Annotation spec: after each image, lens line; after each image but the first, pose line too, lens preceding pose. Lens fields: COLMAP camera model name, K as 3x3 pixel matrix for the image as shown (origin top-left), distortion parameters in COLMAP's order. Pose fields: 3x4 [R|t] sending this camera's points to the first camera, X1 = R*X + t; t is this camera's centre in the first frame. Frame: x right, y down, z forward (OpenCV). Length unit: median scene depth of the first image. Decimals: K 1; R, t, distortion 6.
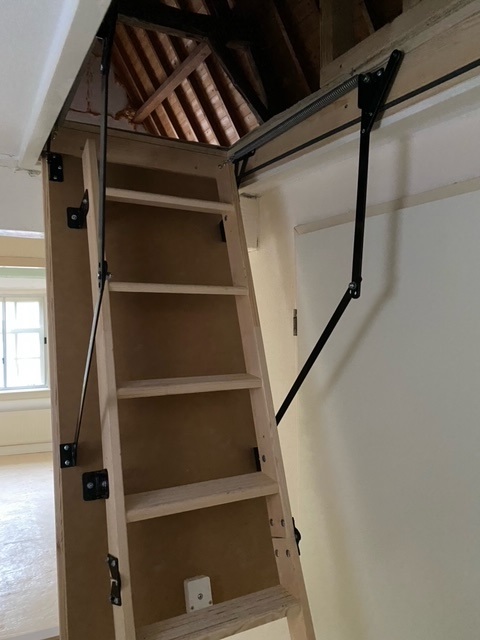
lens RADIAL K [[483.2, 0, 239.6], [0, 483.2, 320.9], [0, 0, 1]] dist [-0.033643, -0.002299]
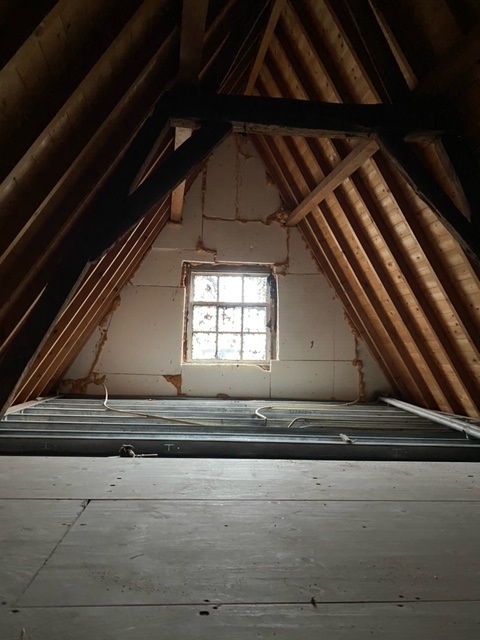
lens RADIAL K [[483.2, 0, 239.5], [0, 483.2, 319.0], [0, 0, 1]] dist [-0.033643, -0.002299]
pose [[0.946192, -0.017888, -0.323110, -0.026820], [-0.025626, 0.991193, -0.129920, -0.156010], [0.322588, 0.131209, 0.937401, 0.209618]]
